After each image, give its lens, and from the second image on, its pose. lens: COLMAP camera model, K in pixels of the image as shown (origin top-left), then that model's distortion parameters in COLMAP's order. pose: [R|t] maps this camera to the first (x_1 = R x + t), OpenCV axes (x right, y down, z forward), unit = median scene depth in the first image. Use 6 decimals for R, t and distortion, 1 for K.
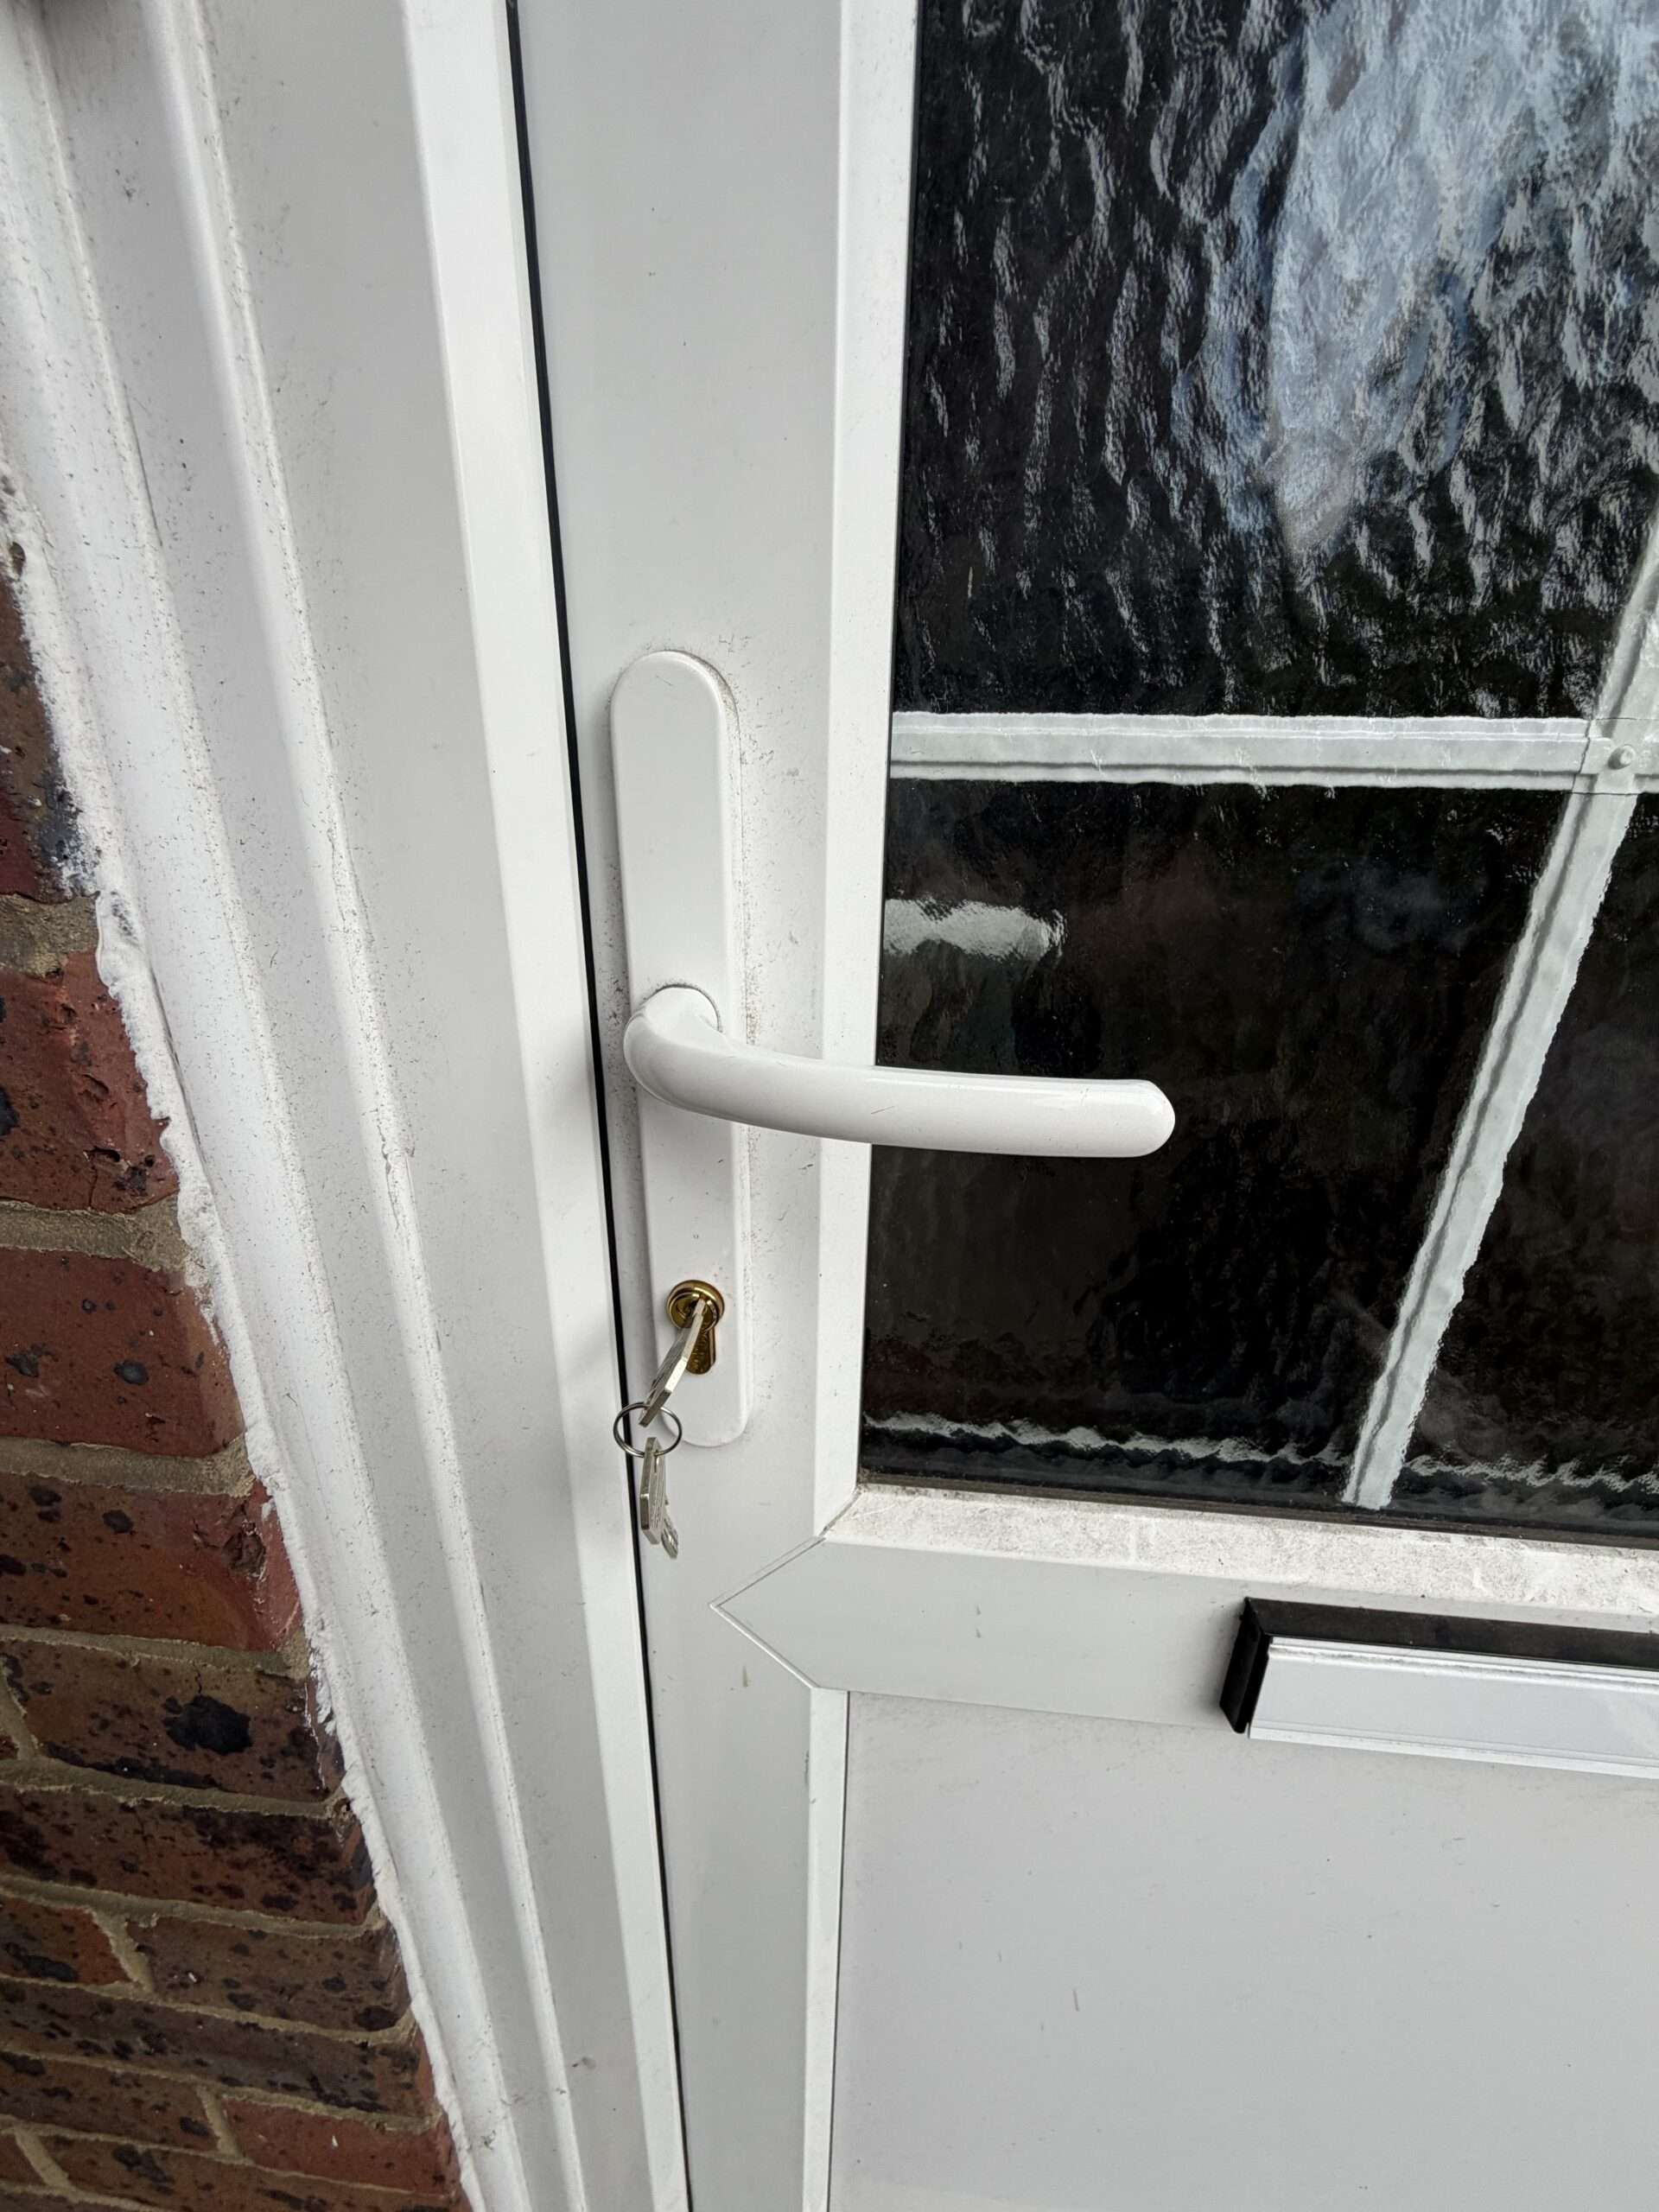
lens RADIAL K [[904.1, 0, 822.6], [0, 904.1, 1093.1], [0, 0, 1]] dist [0.000247, 0.000175]
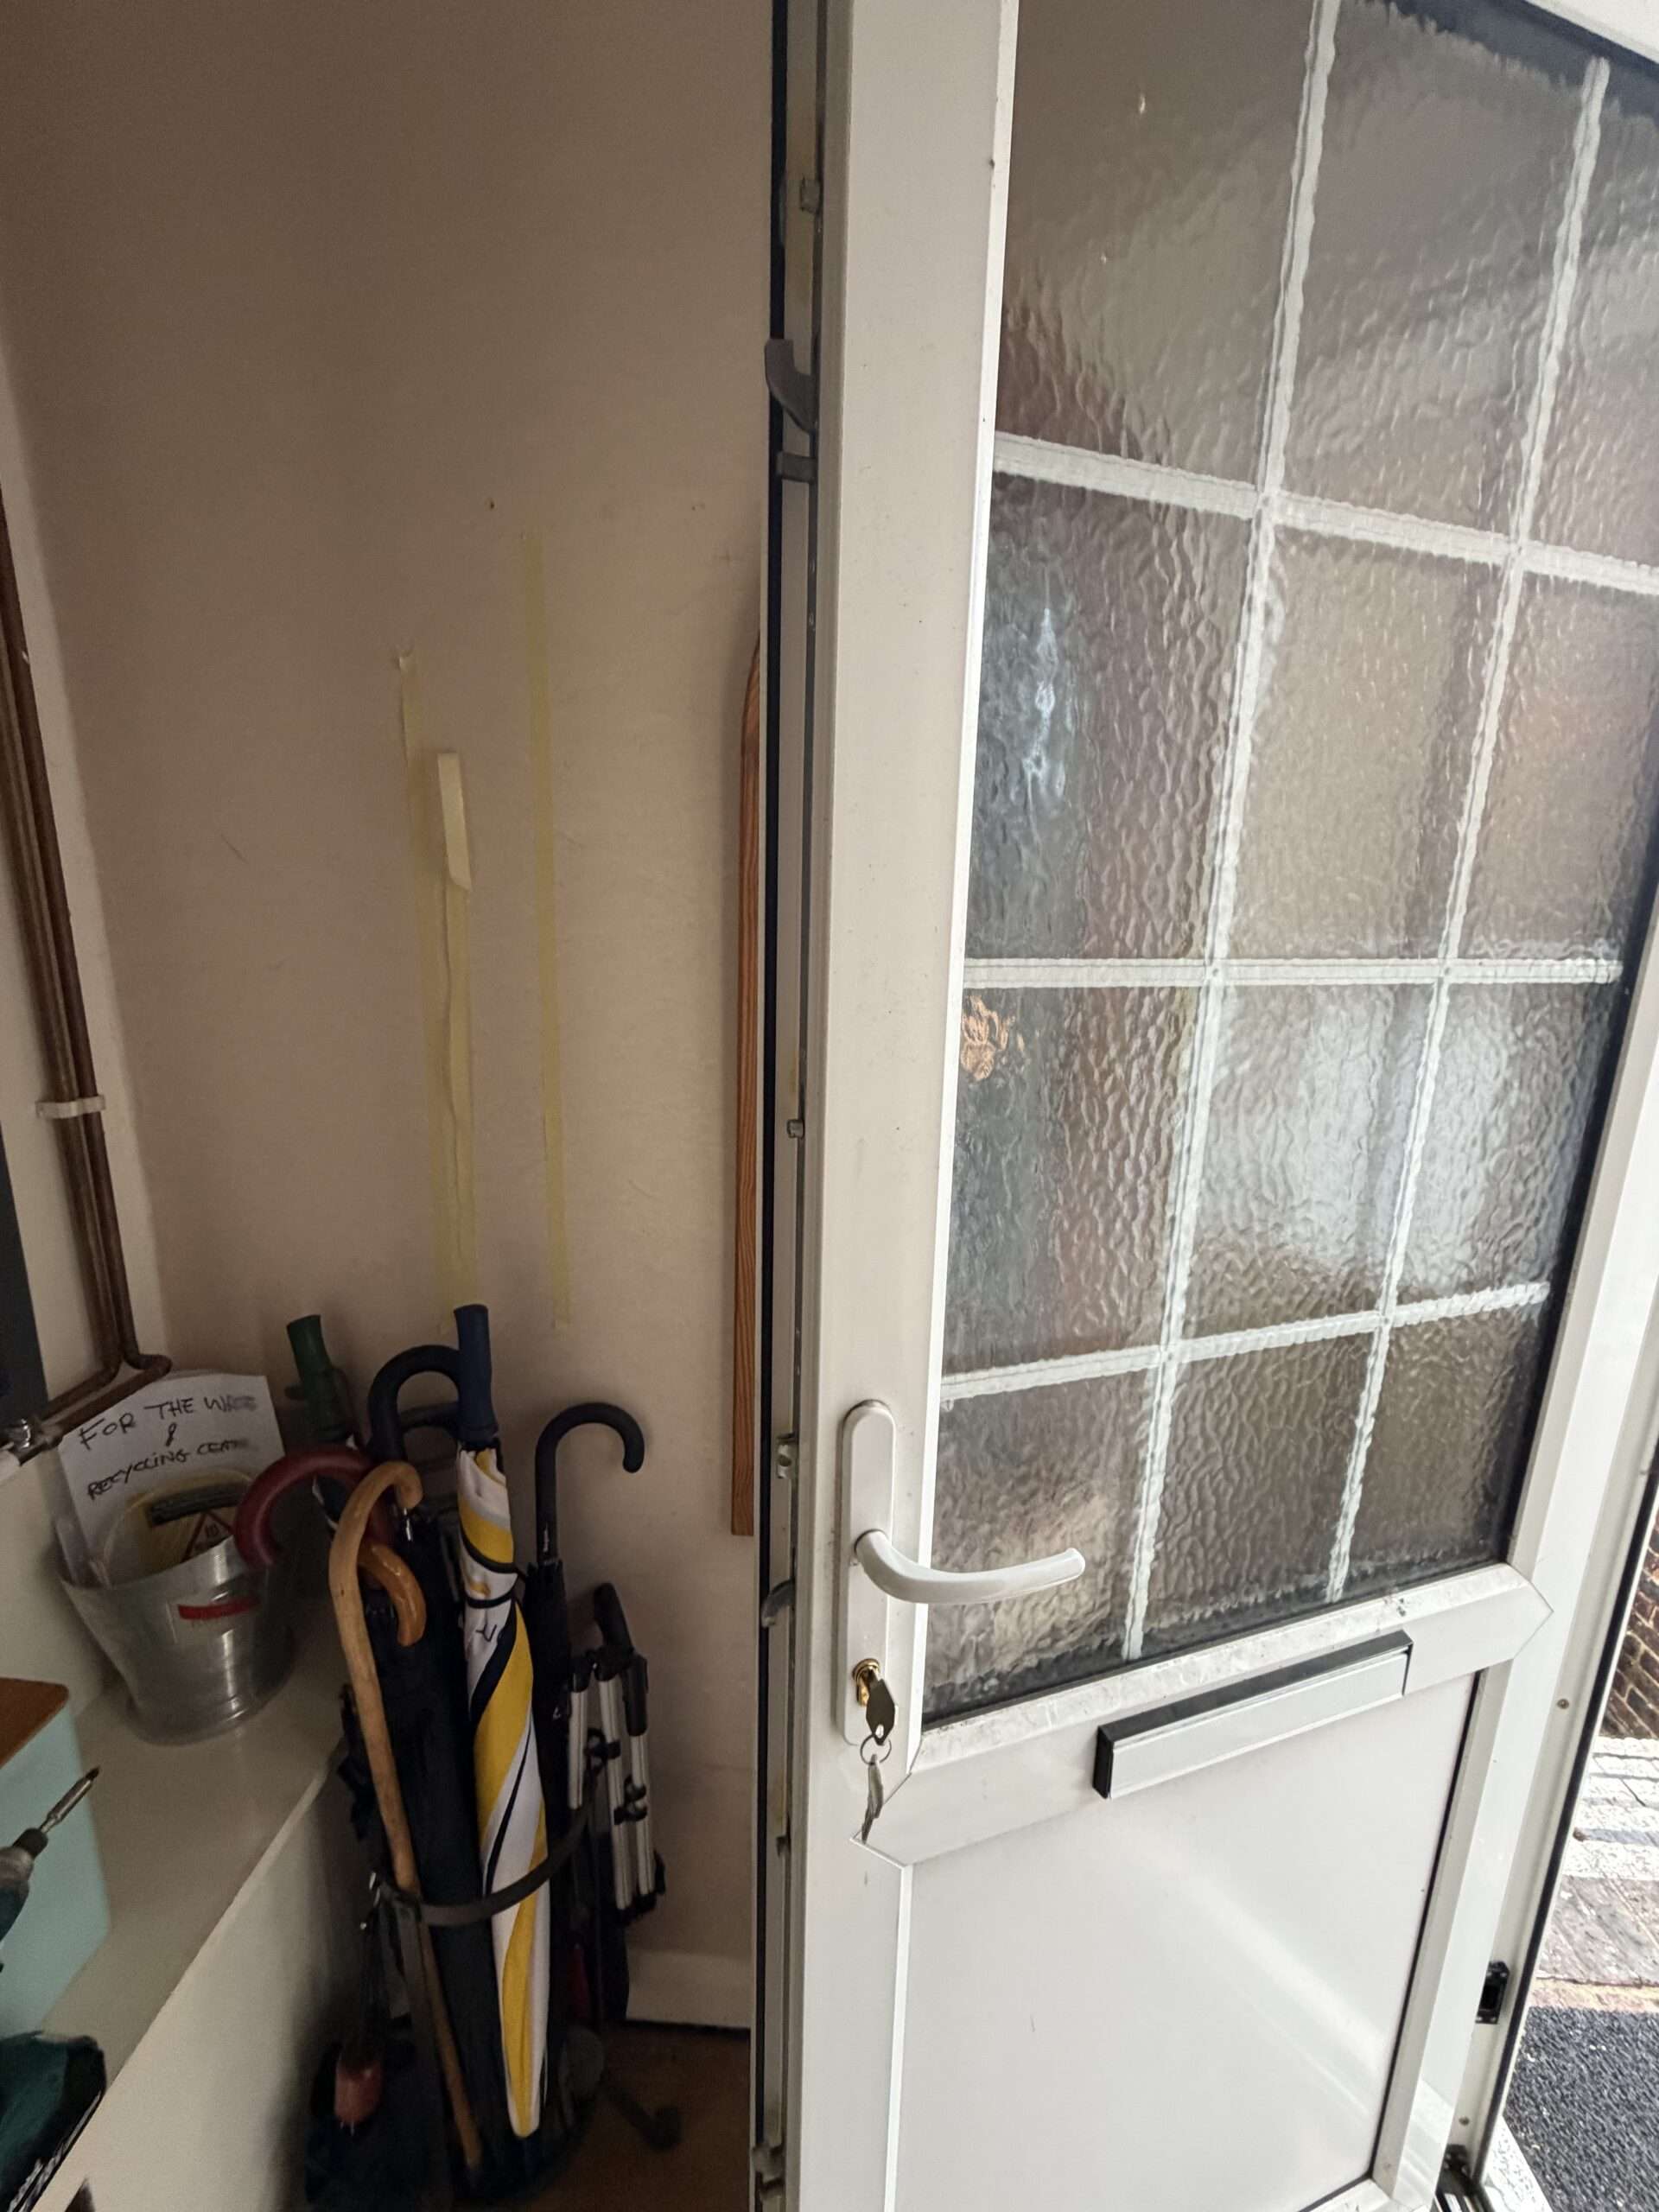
lens RADIAL K [[904.1, 0, 822.6], [0, 904.1, 1093.1], [0, 0, 1]] dist [0.000247, 0.000175]
pose [[0.921459, -0.085328, 0.378990, -0.813853], [0.143442, 0.981372, -0.127805, -0.726582], [-0.361024, 0.172130, 0.916533, -0.969756]]
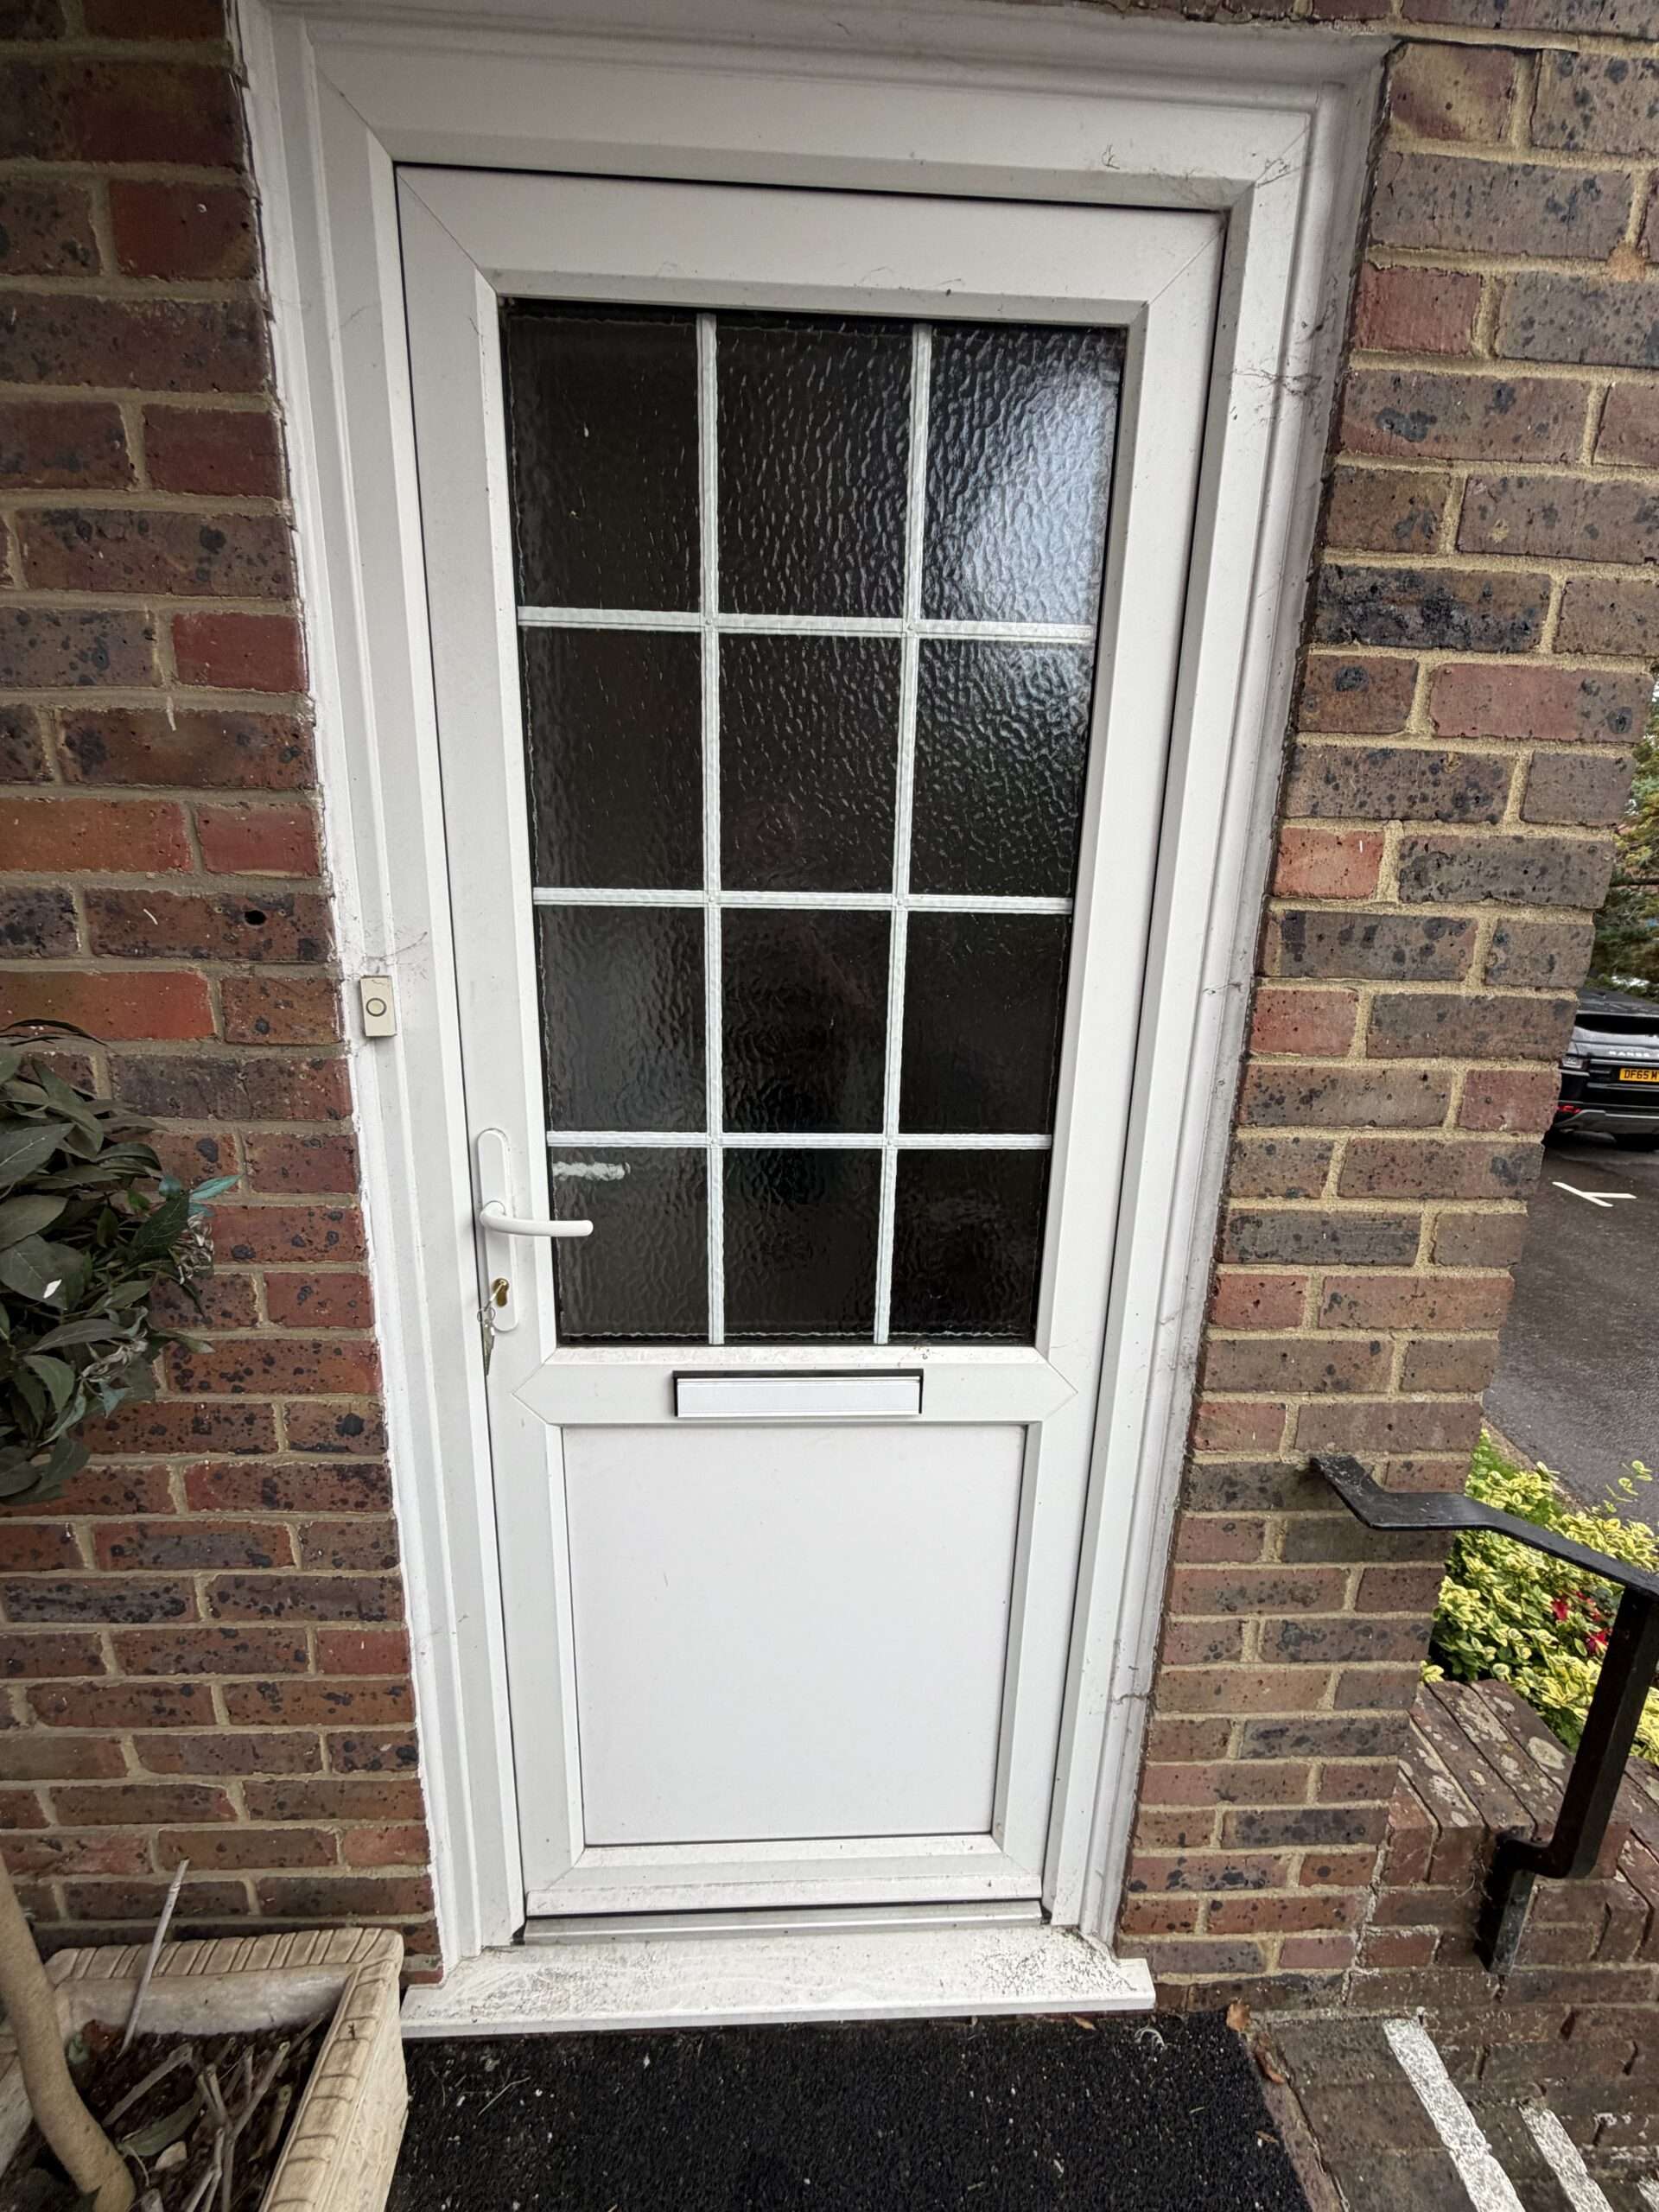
lens RADIAL K [[904.1, 0, 822.6], [0, 904.1, 1093.1], [0, 0, 1]] dist [0.000247, 0.000175]
pose [[0.990169, -0.026696, 0.137306, 0.605547], [0.044680, 0.990557, -0.129614, -0.004043], [-0.132550, 0.134475, 0.982012, -2.604836]]
